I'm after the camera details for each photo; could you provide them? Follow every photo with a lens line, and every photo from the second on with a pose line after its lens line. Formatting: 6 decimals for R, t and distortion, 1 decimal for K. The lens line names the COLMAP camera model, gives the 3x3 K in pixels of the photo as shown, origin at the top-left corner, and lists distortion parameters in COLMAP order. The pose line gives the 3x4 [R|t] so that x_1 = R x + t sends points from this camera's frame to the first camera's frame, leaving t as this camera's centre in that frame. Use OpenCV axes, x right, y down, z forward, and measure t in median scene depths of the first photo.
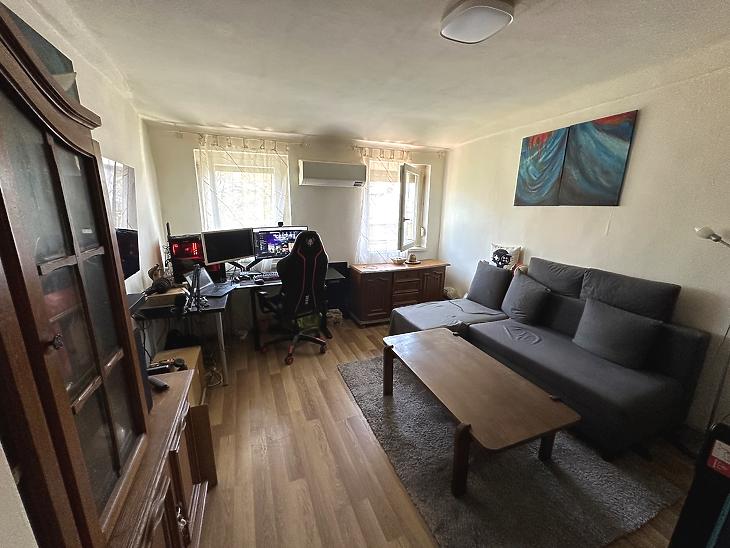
lens RADIAL K [[294.3, 0, 366.7], [0, 294.3, 275.0], [0, 0, 1]] dist [-0.000685, -0.000014]
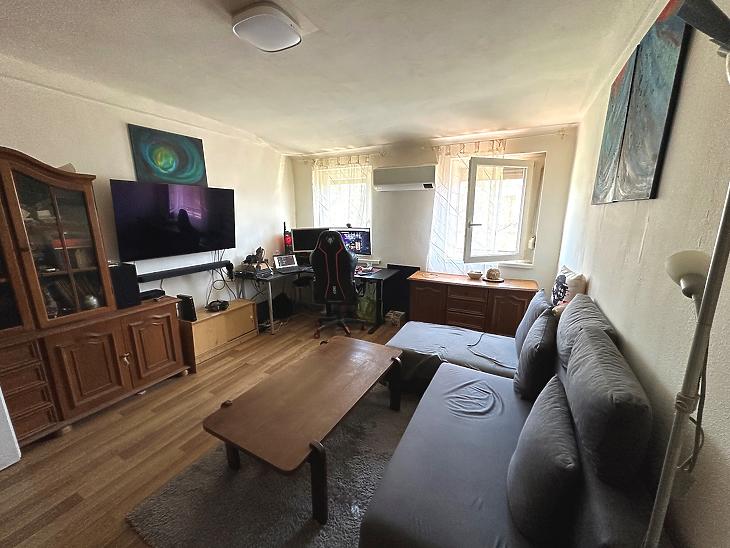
lens RADIAL K [[294.3, 0, 366.7], [0, 294.3, 275.0], [0, 0, 1]] dist [-0.000685, -0.000014]
pose [[0.644438, 0.151296, -0.749540, 0.656409], [-0.167082, 0.984405, 0.055051, -0.052433], [0.746179, 0.089758, 0.659667, 0.283535]]
